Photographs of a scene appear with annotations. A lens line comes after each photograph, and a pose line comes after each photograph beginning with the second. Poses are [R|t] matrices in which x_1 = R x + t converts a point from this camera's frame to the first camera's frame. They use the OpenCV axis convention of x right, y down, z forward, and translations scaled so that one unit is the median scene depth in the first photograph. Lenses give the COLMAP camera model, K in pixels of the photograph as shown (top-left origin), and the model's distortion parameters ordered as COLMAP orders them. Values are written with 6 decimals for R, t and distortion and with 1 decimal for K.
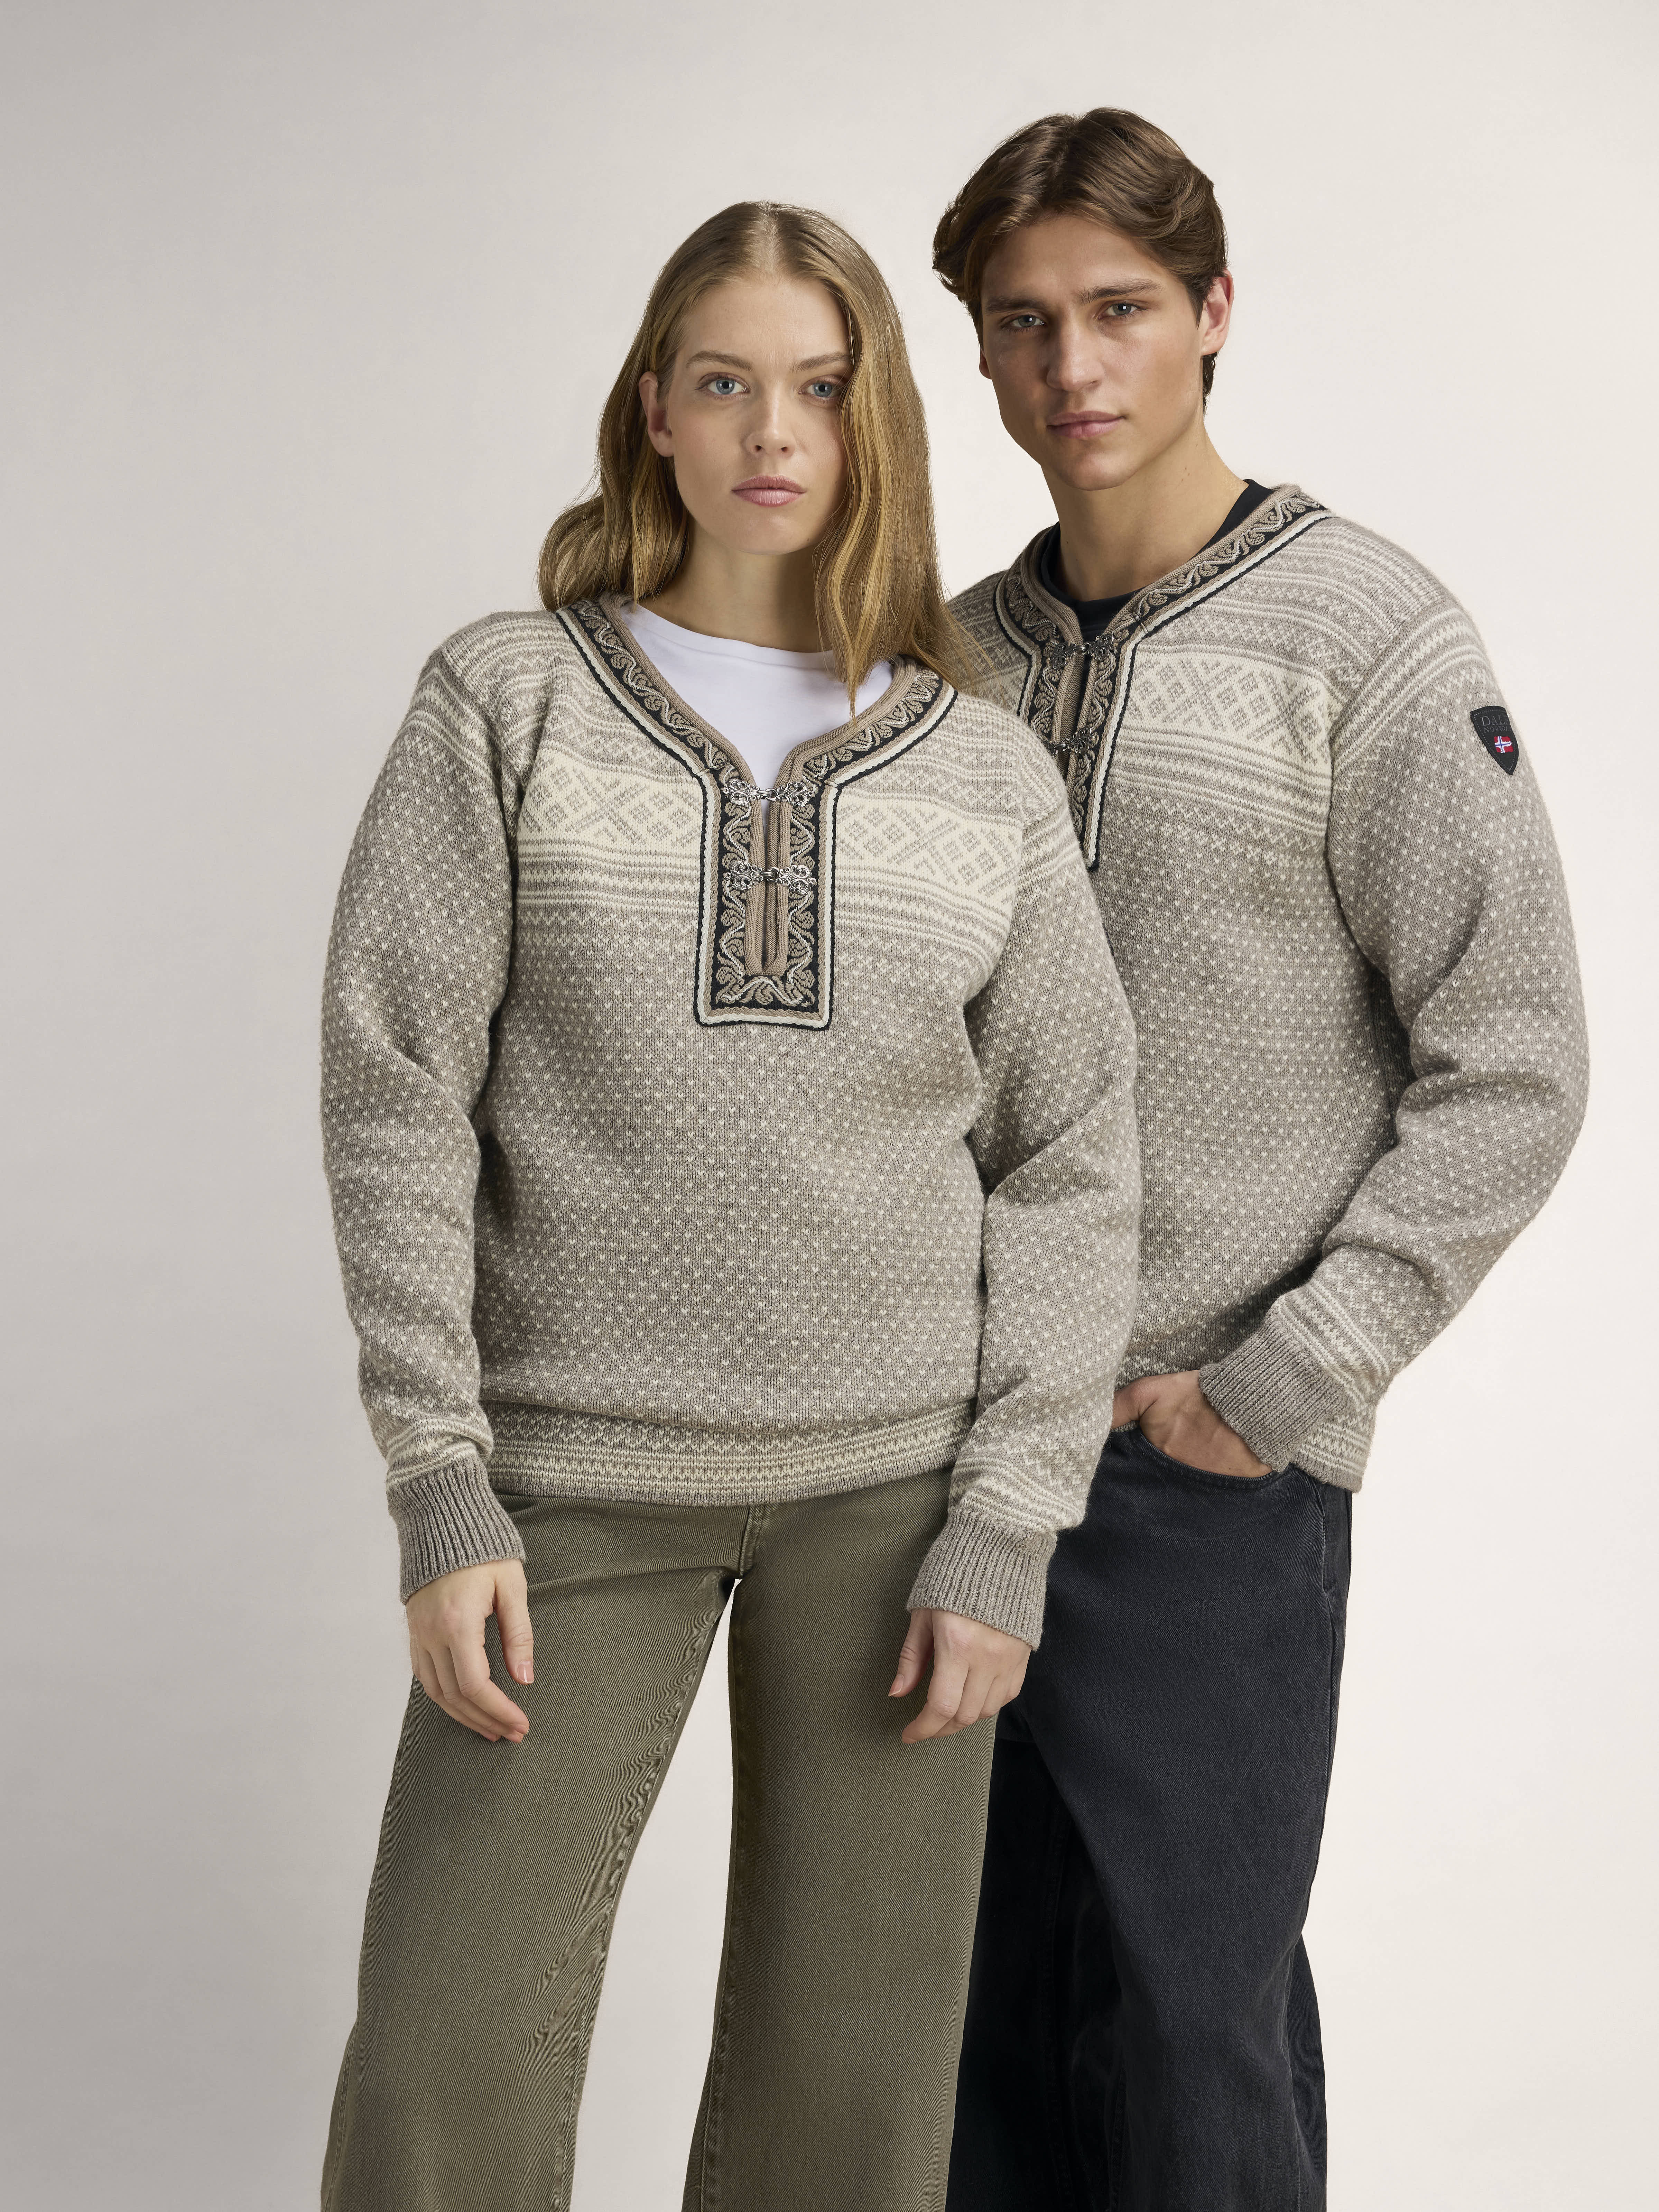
lens RADIAL K [[4995.5, 0, 829.5], [0, 4995.5, 1106.0], [0, 0, 1]] dist [-0.048170, -0.318627]
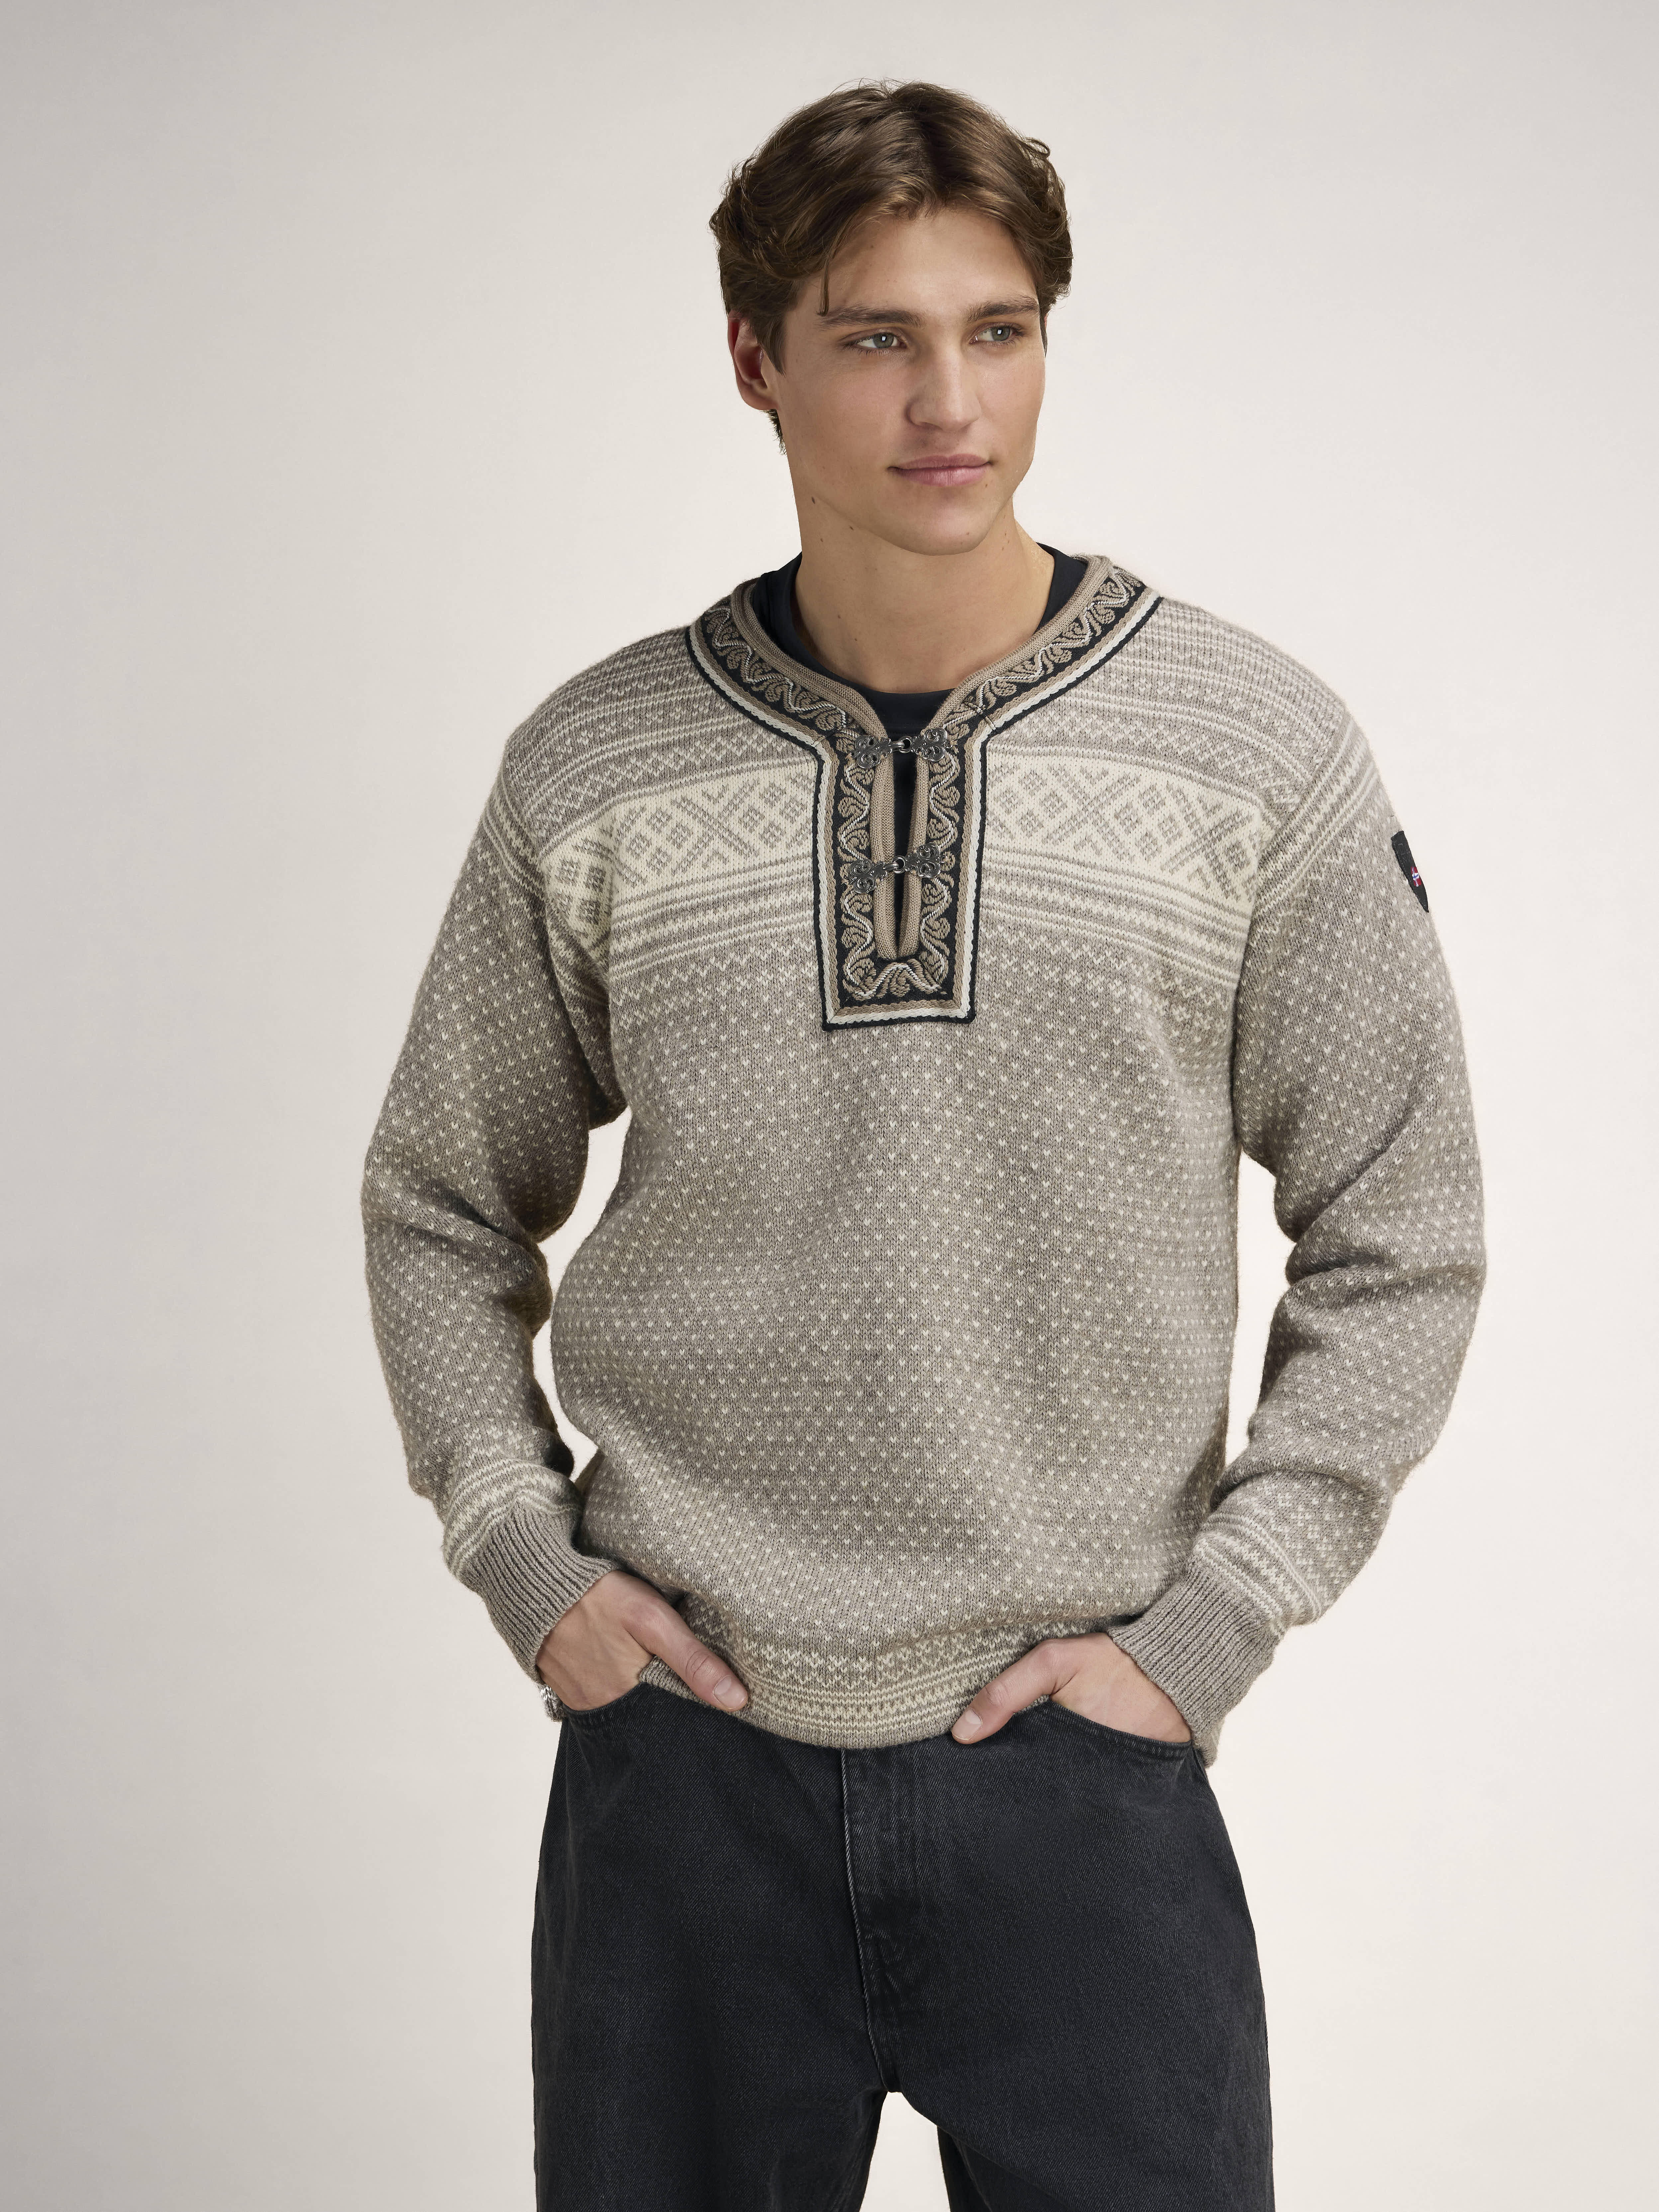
lens RADIAL K [[4995.7, 0, 829.5], [0, 4995.7, 1106.0], [0, 0, 1]] dist [-0.048170, -0.318627]
pose [[0.849064, -0.025029, 0.527696, -0.402919], [-0.000782, 0.998816, 0.048633, -0.074573], [-0.528289, -0.041705, 0.848040, 0.324047]]
